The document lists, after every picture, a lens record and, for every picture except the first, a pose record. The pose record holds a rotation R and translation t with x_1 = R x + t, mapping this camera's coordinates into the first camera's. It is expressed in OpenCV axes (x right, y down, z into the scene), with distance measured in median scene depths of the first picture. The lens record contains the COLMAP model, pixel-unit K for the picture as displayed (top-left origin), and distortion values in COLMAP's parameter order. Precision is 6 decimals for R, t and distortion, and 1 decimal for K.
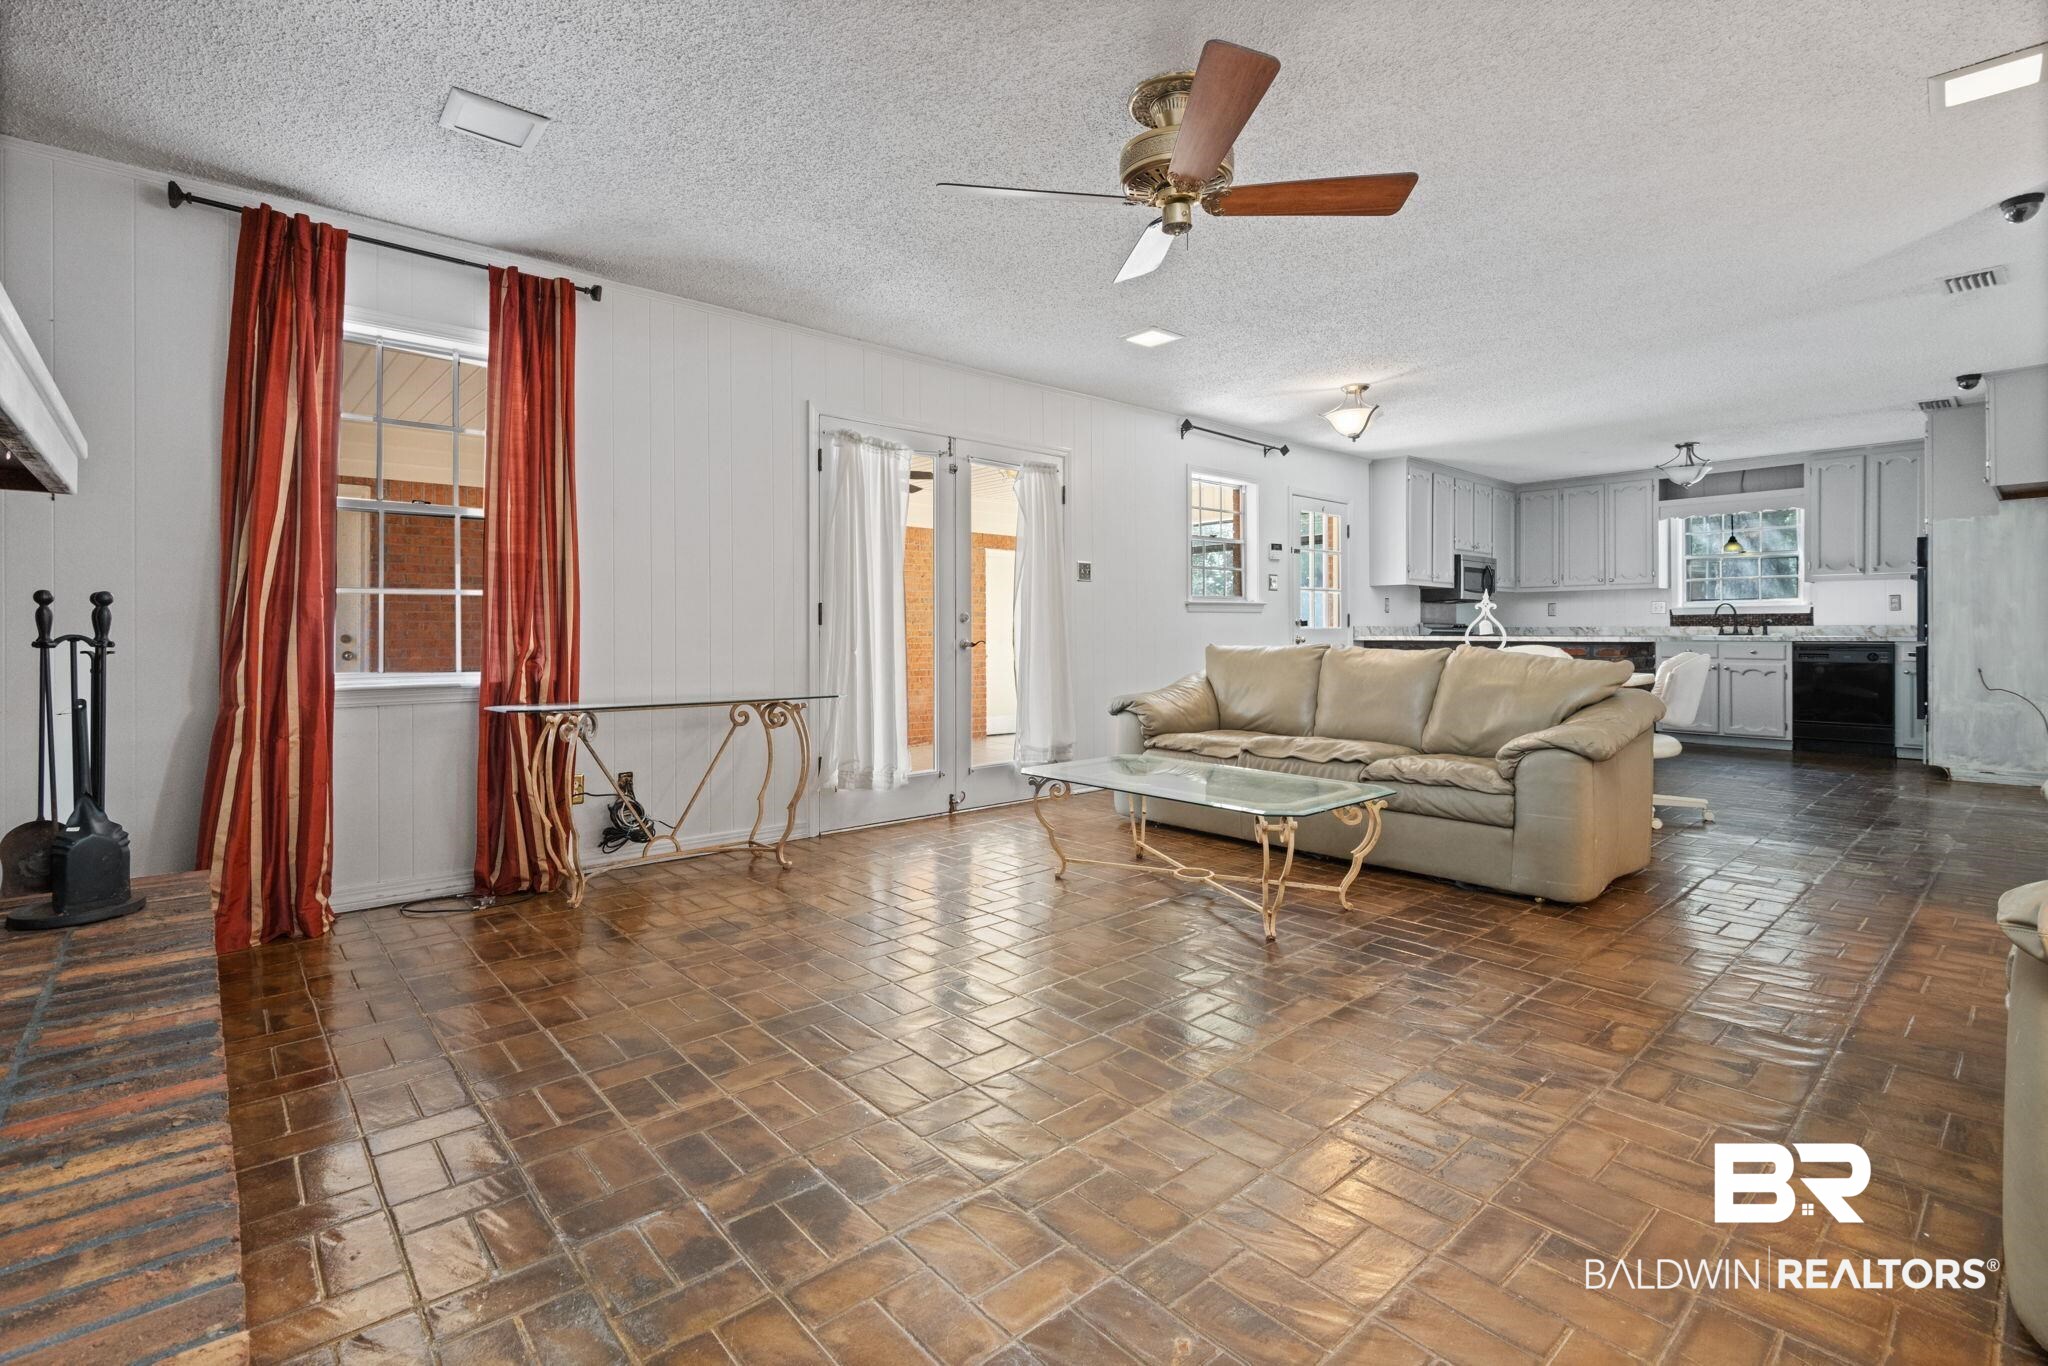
lens RADIAL K [[935.3, 0, 1019.2], [0, 935.3, 629.4], [0, 0, 1]] dist [0.001187, -0.004655]
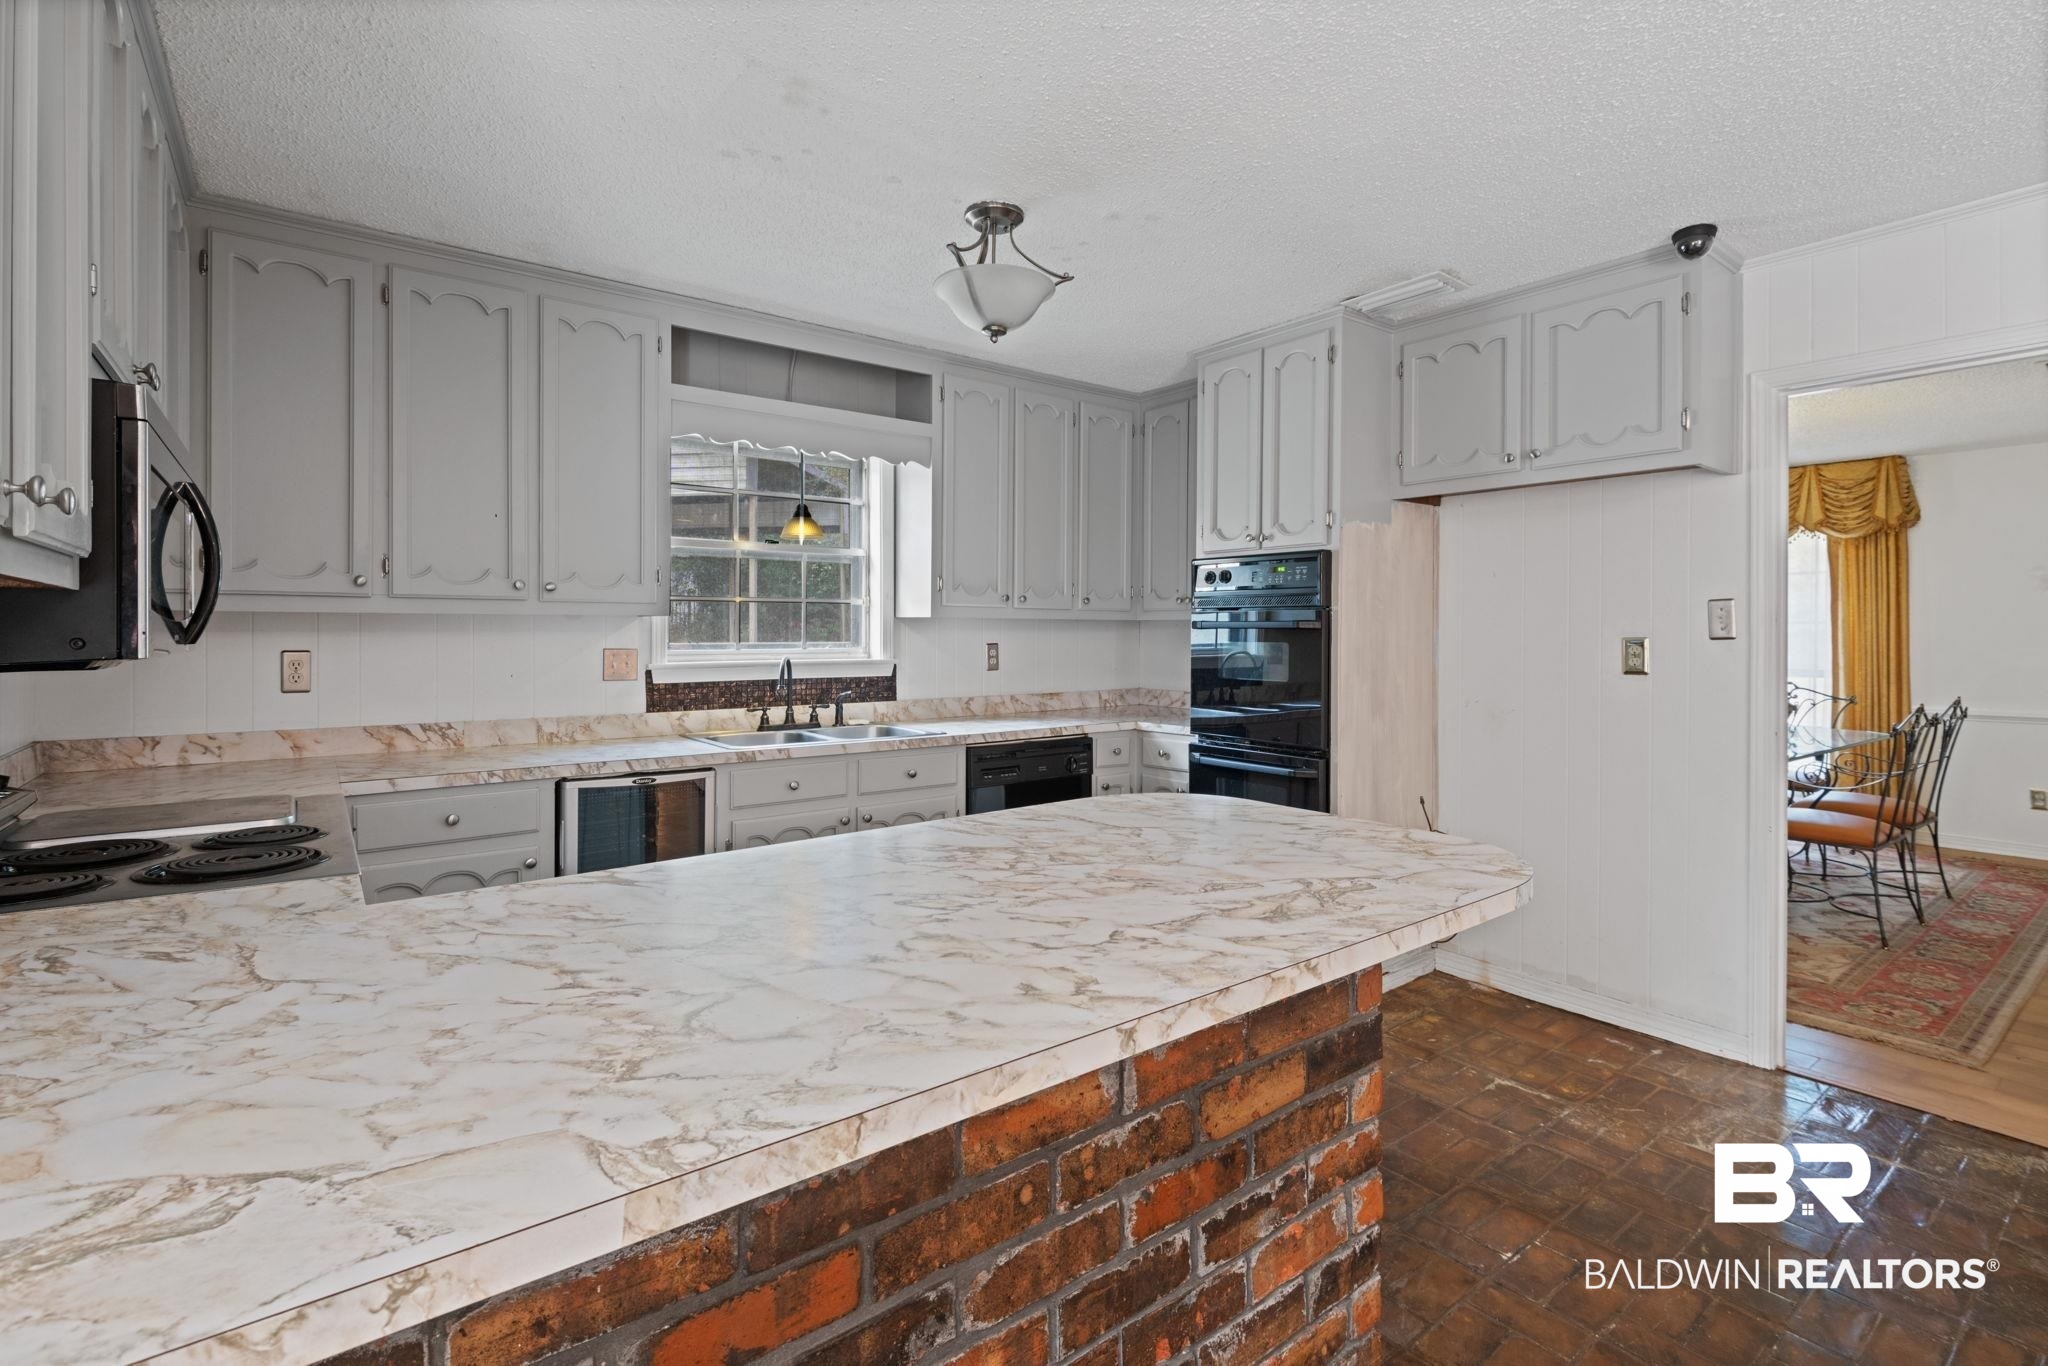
lens RADIAL K [[935.3, 0, 1035.8], [0, 935.3, 639.3], [0, 0, 1]] dist [0.001187, -0.004655]
pose [[0.058788, -0.005870, 0.998253, 0.360921], [-0.004854, 0.999969, 0.006166, -0.042966], [-0.998259, -0.005208, 0.058757, 0.938055]]
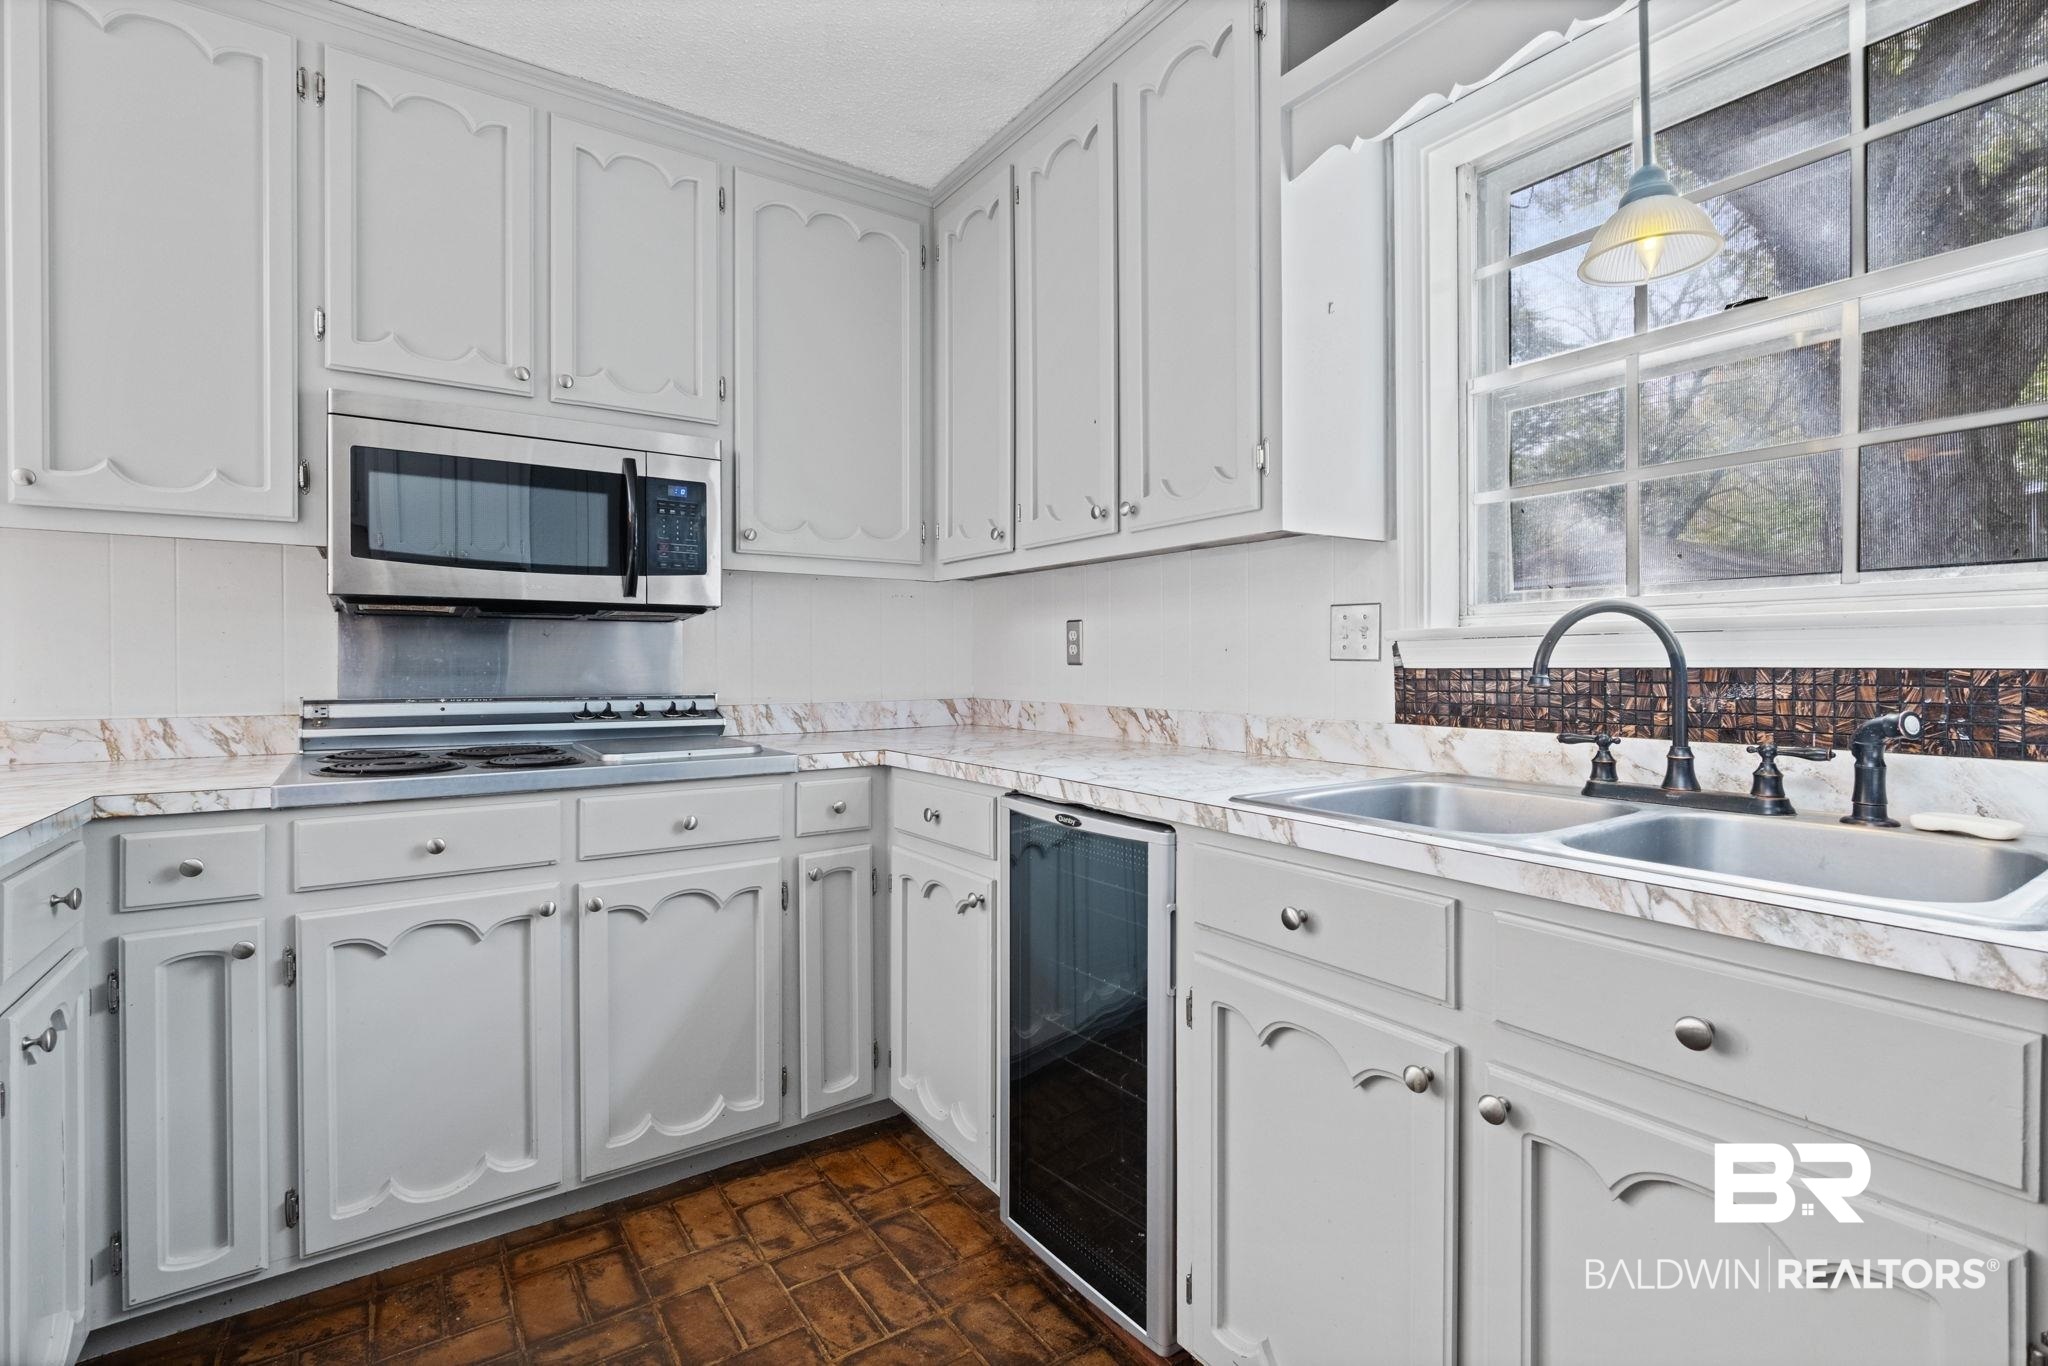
lens RADIAL K [[935.3, 0, 1024.7], [0, 935.3, 664.4], [0, 0, 1]] dist [0.001187, -0.004655]
pose [[0.992711, 0.000236, -0.120519, 0.737483], [0.000306, 0.999990, 0.004483, -0.019748], [0.120519, -0.004488, 0.992701, 0.903958]]
